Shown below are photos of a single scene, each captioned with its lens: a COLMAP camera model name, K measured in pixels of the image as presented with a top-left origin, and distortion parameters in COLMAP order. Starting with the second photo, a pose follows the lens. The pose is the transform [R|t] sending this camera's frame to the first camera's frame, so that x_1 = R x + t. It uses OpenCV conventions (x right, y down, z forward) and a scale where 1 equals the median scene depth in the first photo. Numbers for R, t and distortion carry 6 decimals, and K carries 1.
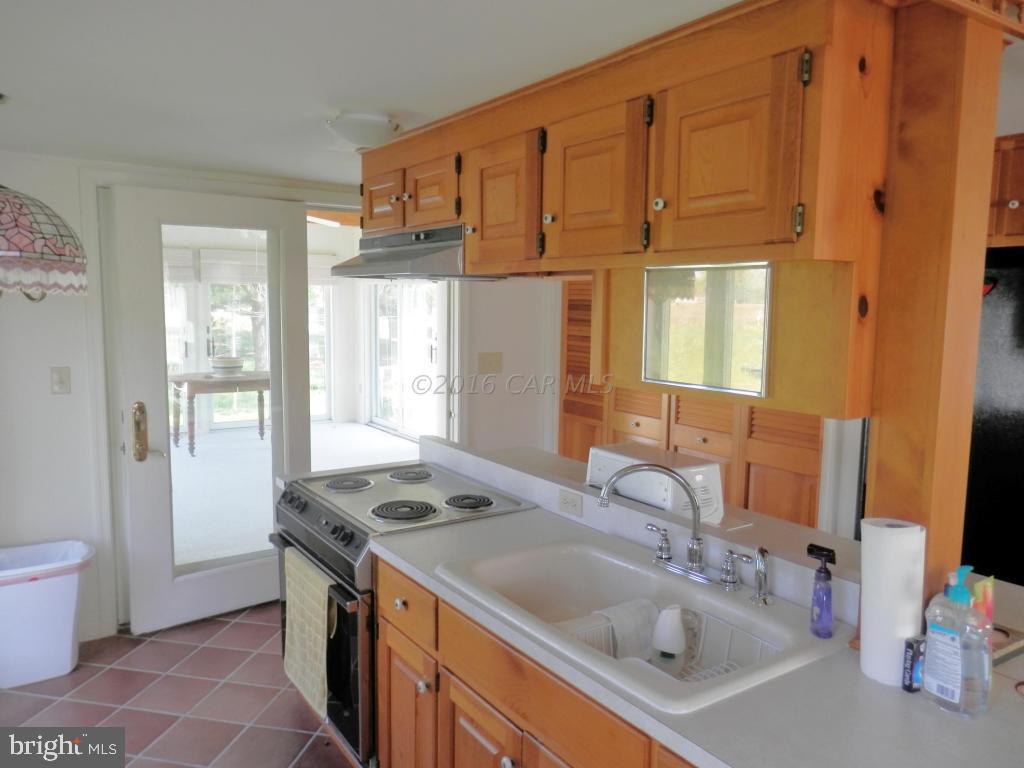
lens RADIAL K [[765.6, 0, 508.8], [0, 765.6, 388.5], [0, 0, 1]] dist [0.003039, 0.004307]
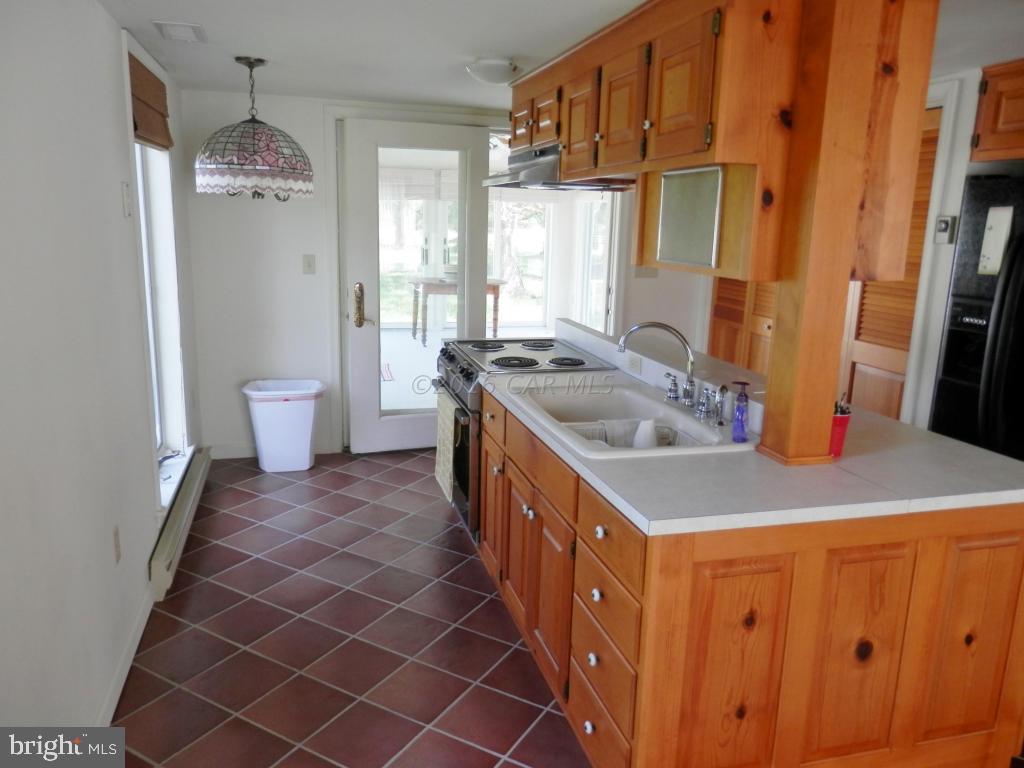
lens RADIAL K [[765.6, 0, 508.8], [0, 765.6, 388.5], [0, 0, 1]] dist [0.003039, 0.004307]
pose [[0.945014, 0.082518, -0.316448, 0.243758], [-0.051908, 0.993224, 0.103982, 0.056878], [0.322884, -0.081838, 0.942894, -0.236206]]
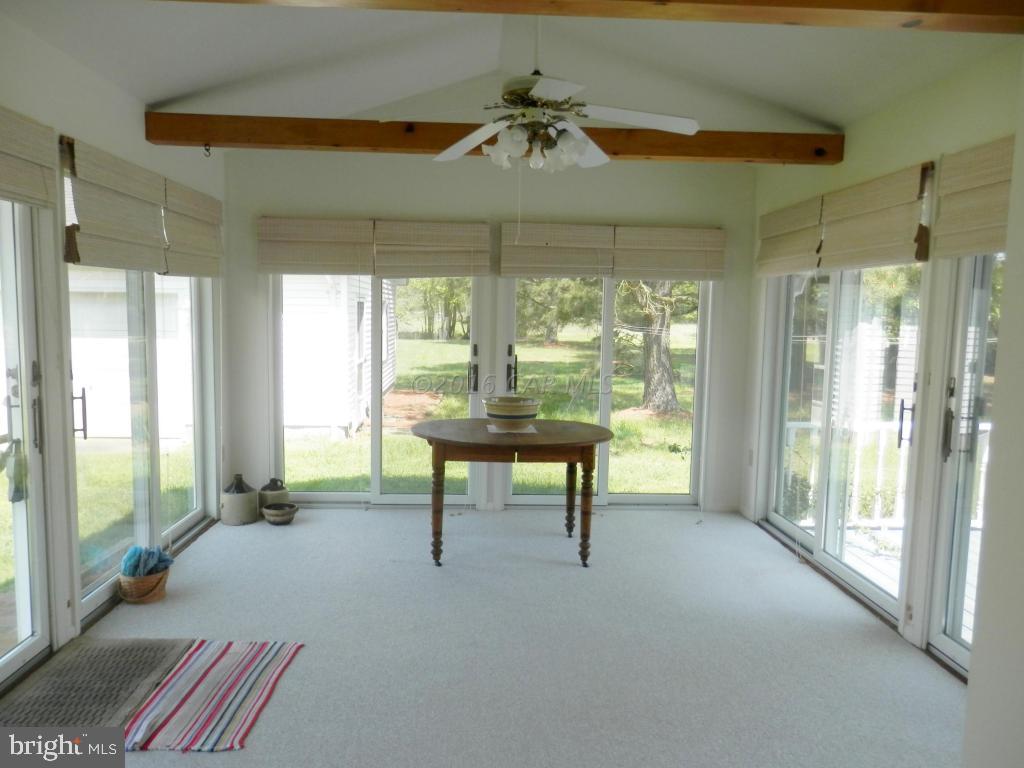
lens RADIAL K [[765.6, 0, 508.8], [0, 765.6, 388.5], [0, 0, 1]] dist [0.003039, 0.004307]
pose [[0.856020, 0.052904, -0.514228, -0.176610], [-0.065162, 0.997858, -0.005813, -0.115924], [0.512819, 0.038484, 0.857634, 1.289101]]
